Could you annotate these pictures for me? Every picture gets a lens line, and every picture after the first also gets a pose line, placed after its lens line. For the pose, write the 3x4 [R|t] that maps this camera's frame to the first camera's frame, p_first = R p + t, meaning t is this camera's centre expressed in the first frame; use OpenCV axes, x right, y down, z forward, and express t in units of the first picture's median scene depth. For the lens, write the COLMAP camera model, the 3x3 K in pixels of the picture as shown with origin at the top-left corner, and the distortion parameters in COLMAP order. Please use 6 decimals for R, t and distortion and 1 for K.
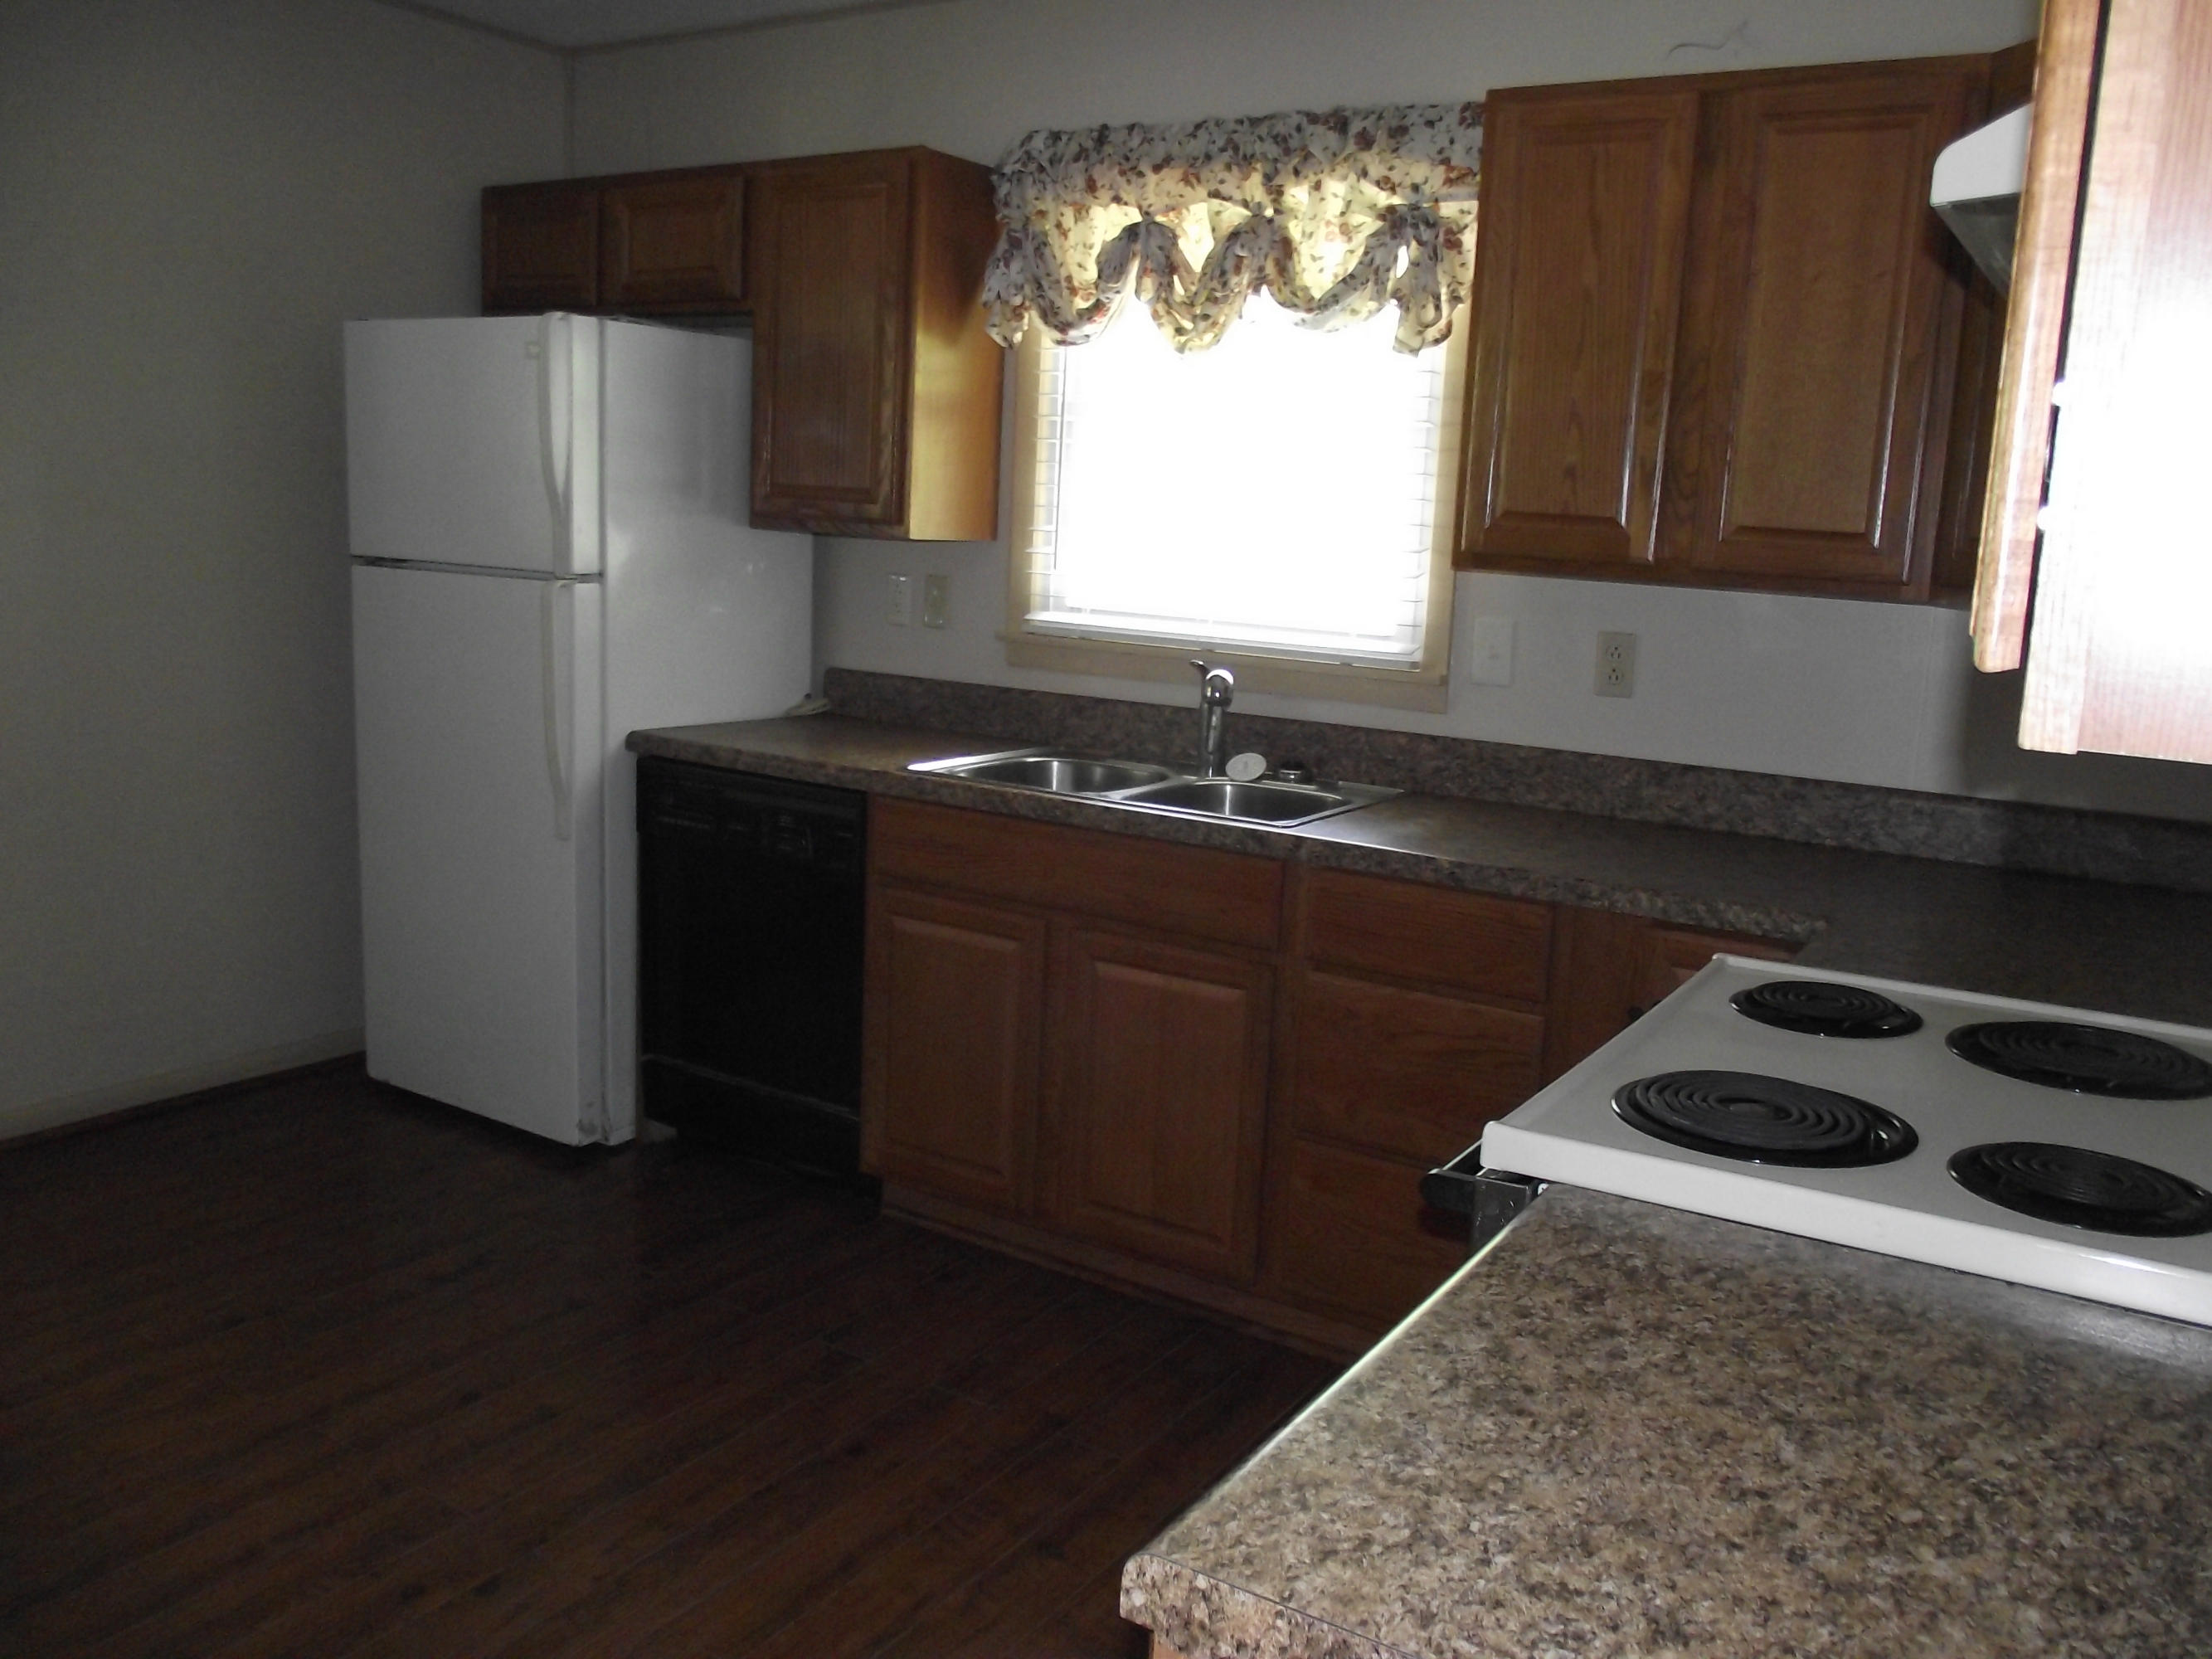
lens RADIAL K [[1764.1, 0, 1118.9], [0, 1764.1, 819.9], [0, 0, 1]] dist [-0.076237, 0.051881]
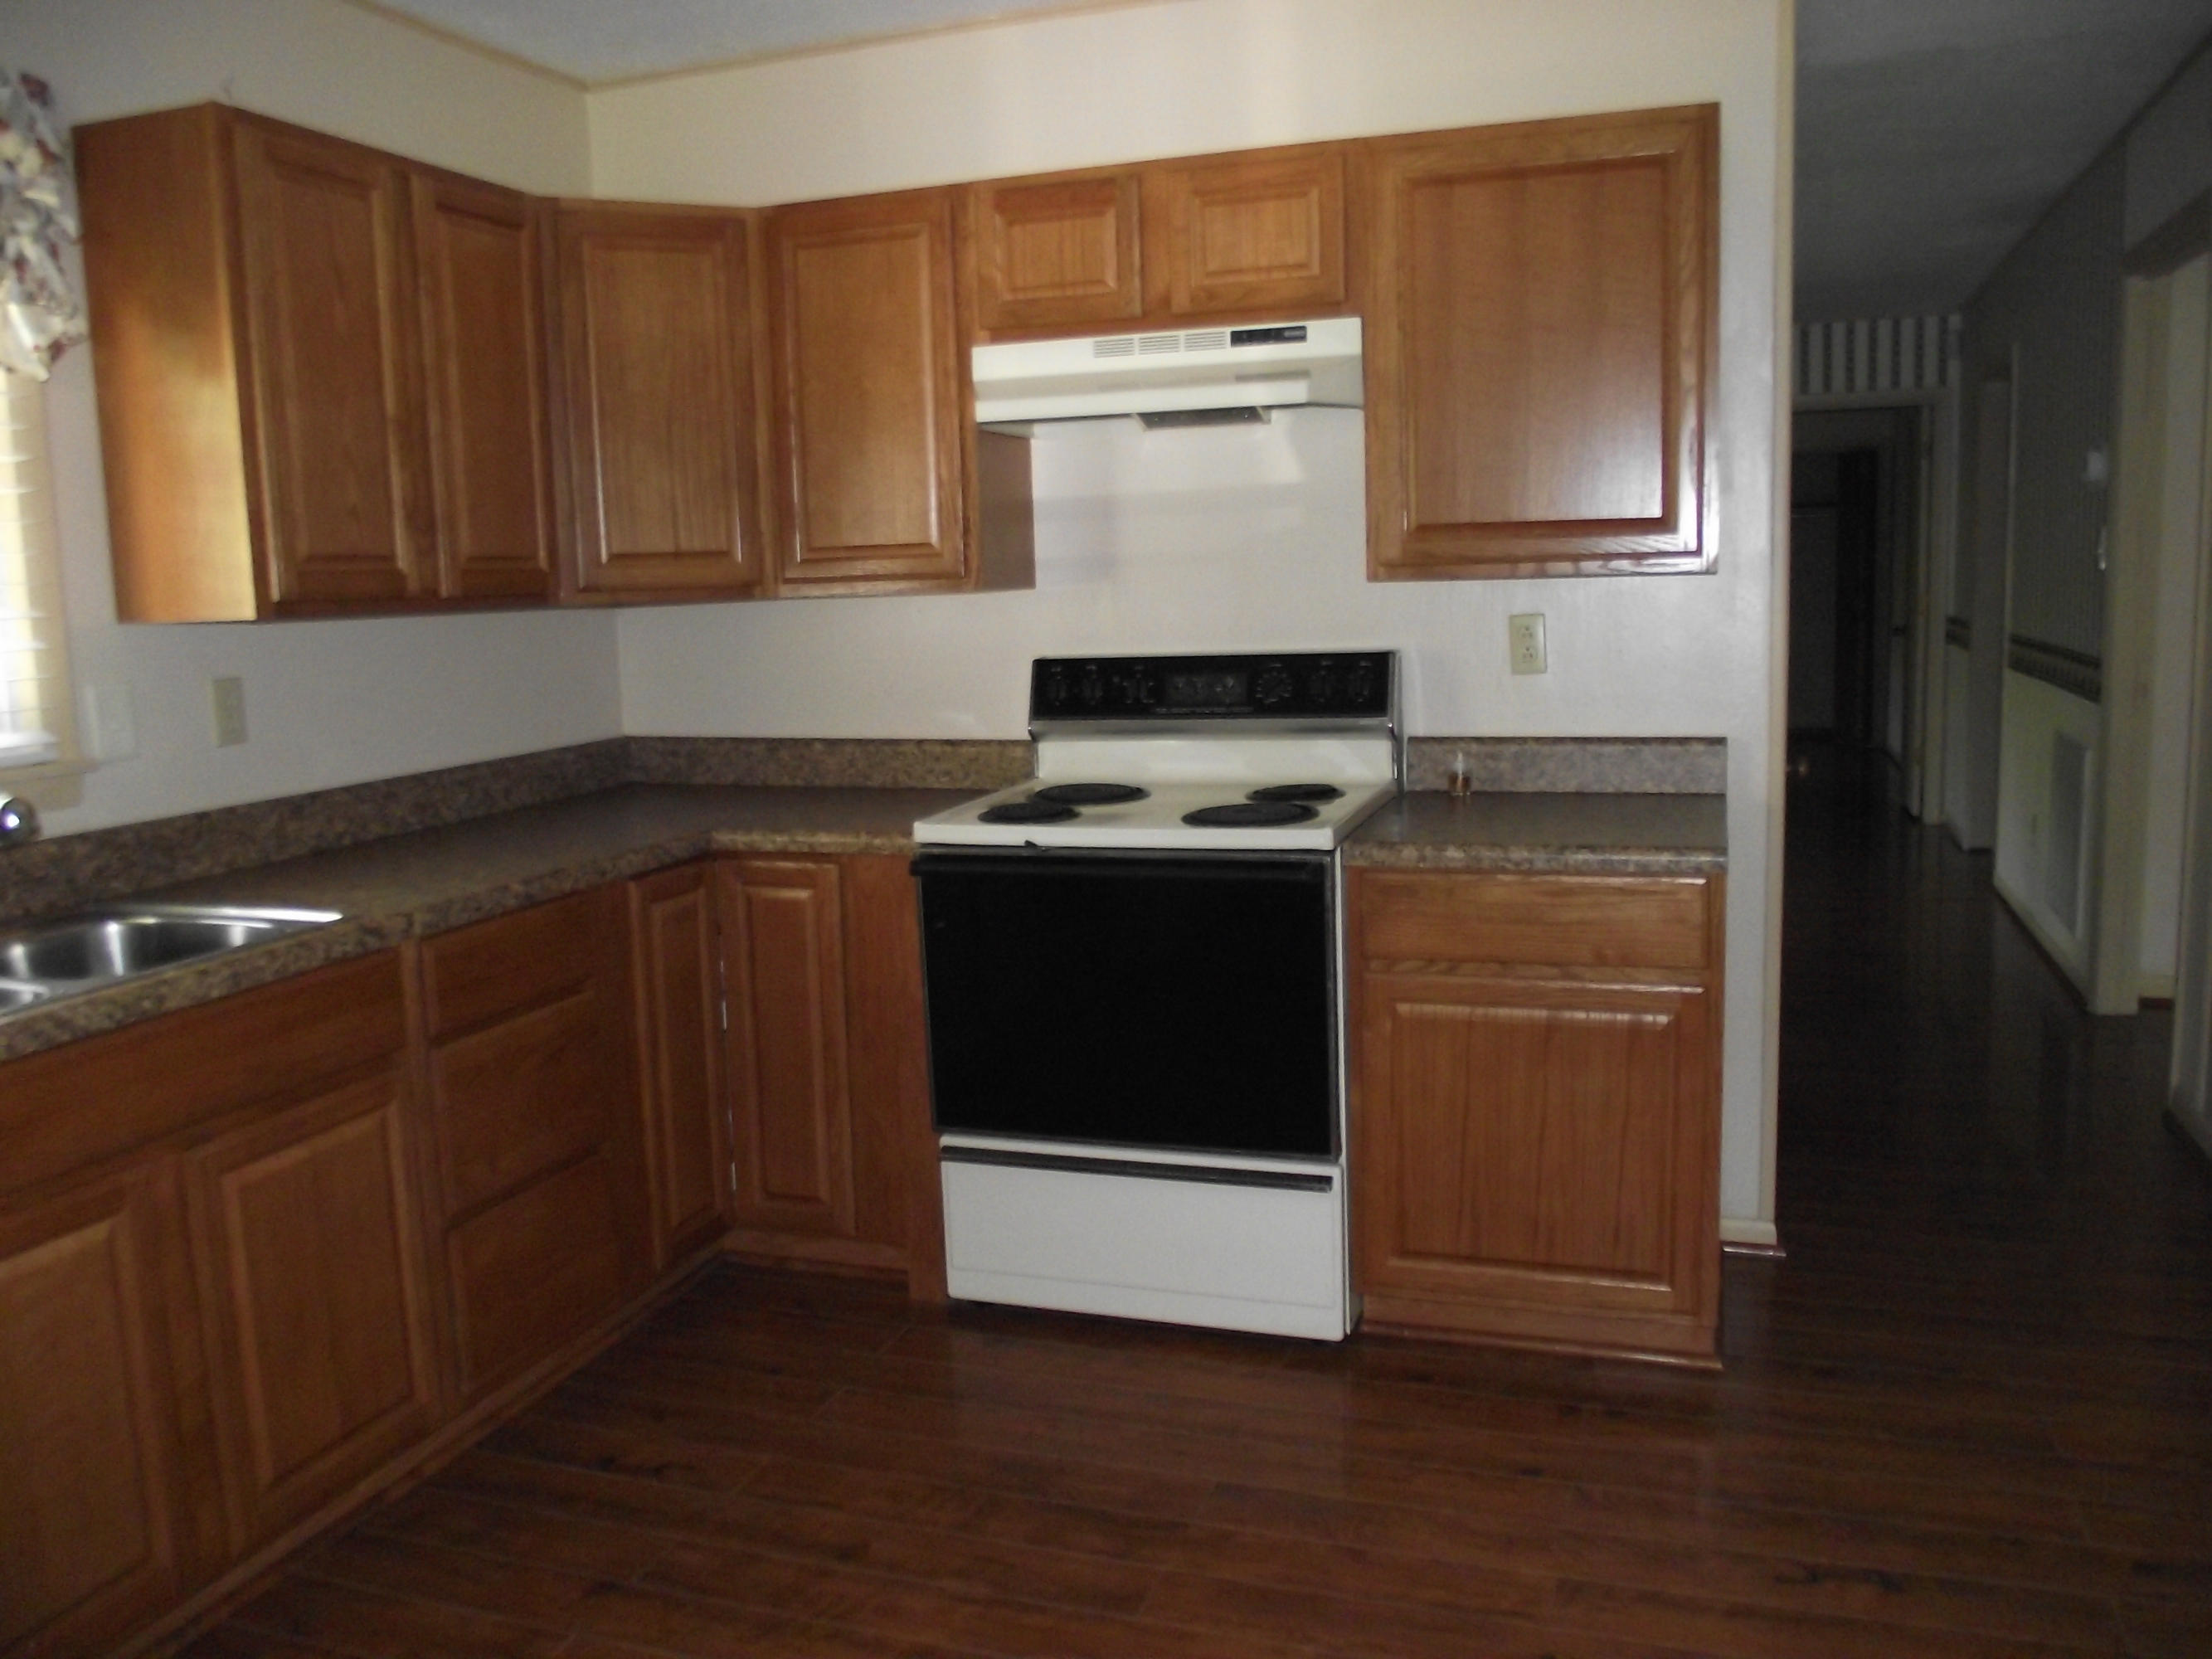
lens RADIAL K [[1764.1, 0, 1118.9], [0, 1764.1, 819.9], [0, 0, 1]] dist [-0.076237, 0.051881]
pose [[-0.224953, -0.179258, 0.957738, -0.788945], [0.188595, 0.956333, 0.223292, -0.159390], [-0.955944, 0.230855, -0.181322, 0.751742]]
